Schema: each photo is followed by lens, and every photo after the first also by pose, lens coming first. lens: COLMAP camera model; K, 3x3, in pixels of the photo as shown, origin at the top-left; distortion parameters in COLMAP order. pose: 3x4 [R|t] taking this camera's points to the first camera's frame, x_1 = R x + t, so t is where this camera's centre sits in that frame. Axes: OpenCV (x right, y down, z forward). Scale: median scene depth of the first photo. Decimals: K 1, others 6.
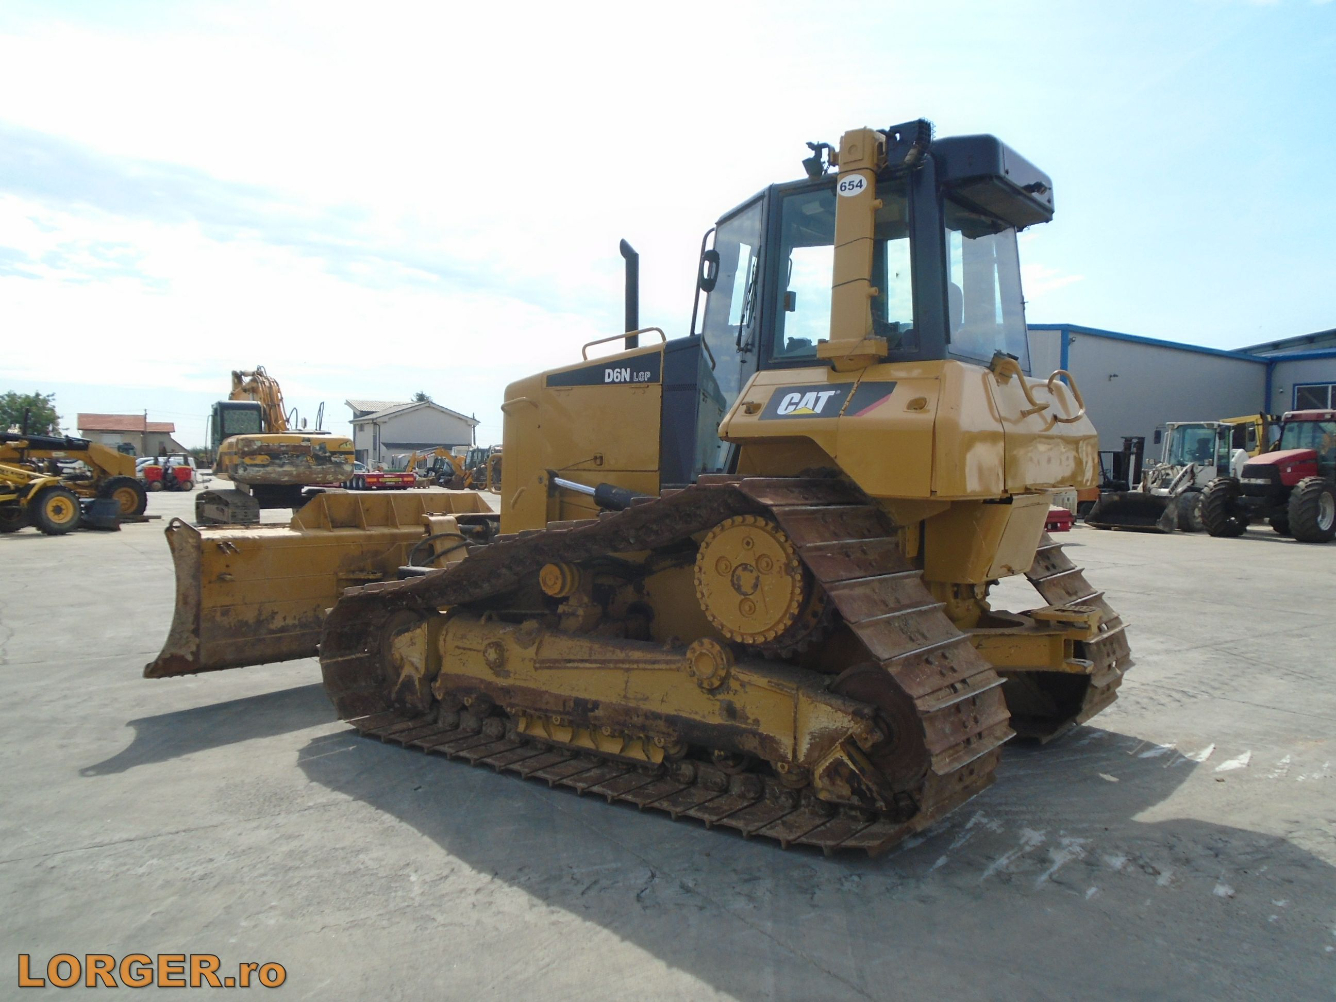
lens RADIAL K [[1032.4, 0, 667.1], [0, 1032.4, 499.6], [0, 0, 1]] dist [0.009446, -0.013411]
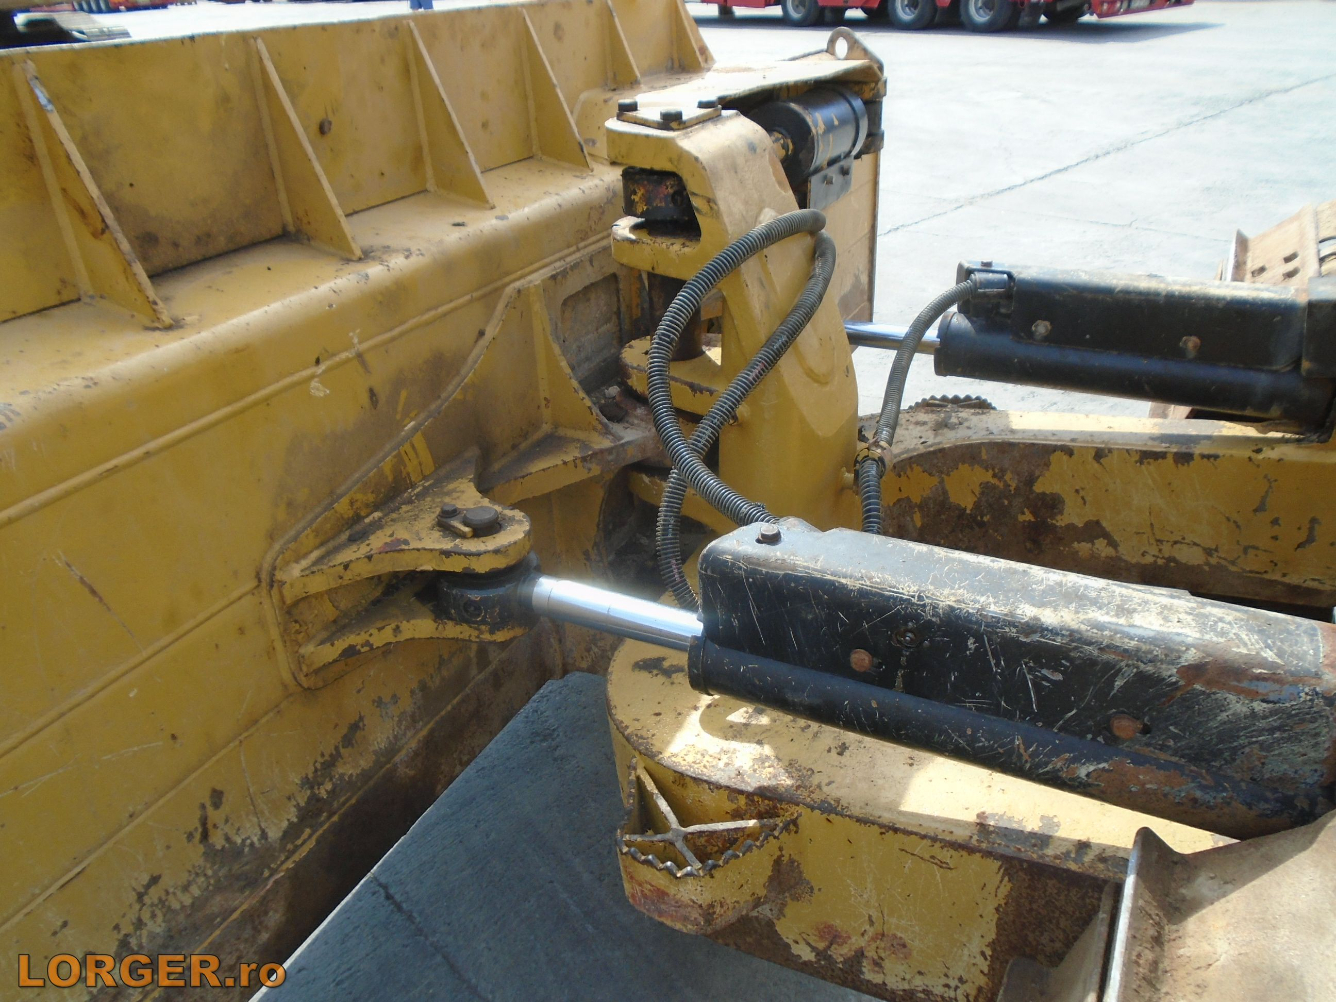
lens RADIAL K [[1032.4, 0, 670.6], [0, 1032.4, 503.5], [0, 0, 1]] dist [0.009446, -0.013411]
pose [[0.983910, -0.128651, 0.123978, -0.272032], [0.060826, 0.893656, 0.444611, -0.007363], [-0.167993, -0.429916, 0.887102, 0.836425]]
